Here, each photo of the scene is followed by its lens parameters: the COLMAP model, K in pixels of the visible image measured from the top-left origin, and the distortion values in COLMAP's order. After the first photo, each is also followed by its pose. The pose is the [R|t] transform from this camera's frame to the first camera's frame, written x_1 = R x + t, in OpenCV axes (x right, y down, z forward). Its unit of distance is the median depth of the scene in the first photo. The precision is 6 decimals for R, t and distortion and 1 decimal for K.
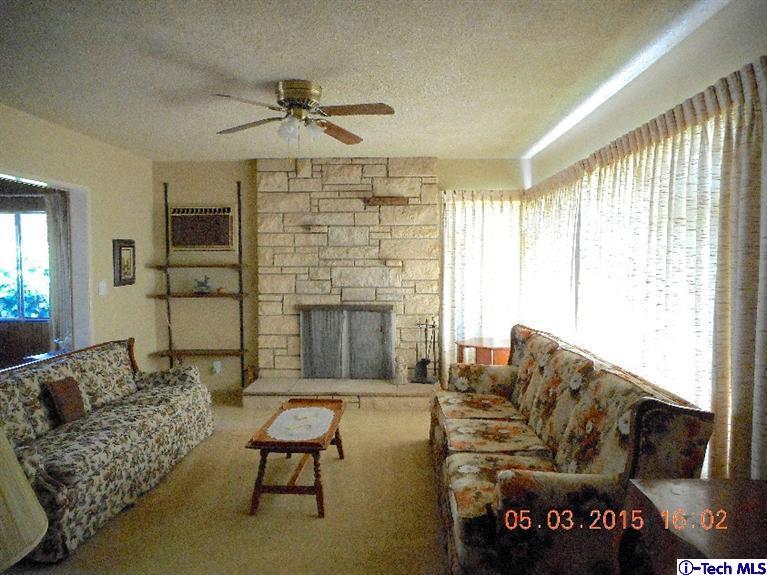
lens RADIAL K [[567.8, 0, 382.8], [0, 567.8, 287.6], [0, 0, 1]] dist [-0.026811, 0.001482]
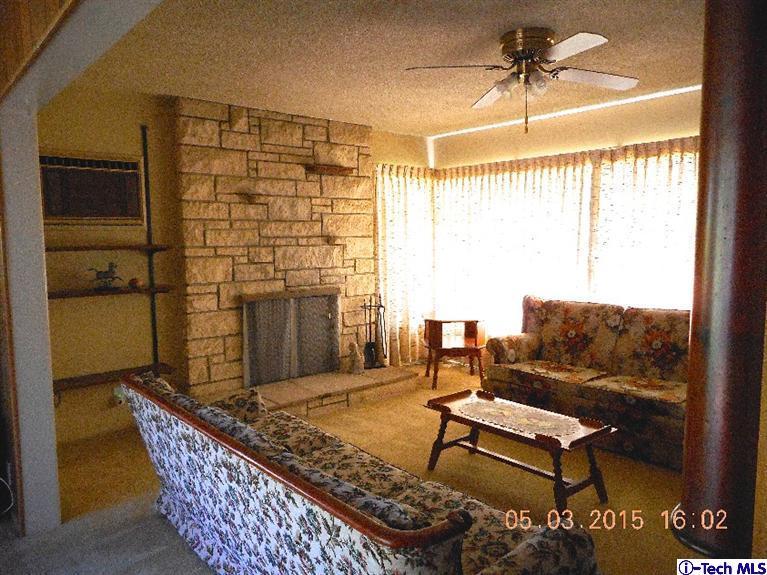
lens RADIAL K [[567.8, 0, 383.9], [0, 567.8, 290.2], [0, 0, 1]] dist [-0.026811, 0.001482]
pose [[0.727493, -0.069448, 0.682591, -0.537656], [0.039925, 0.997463, 0.058932, -0.014955], [-0.684952, -0.015620, 0.728420, 0.295620]]
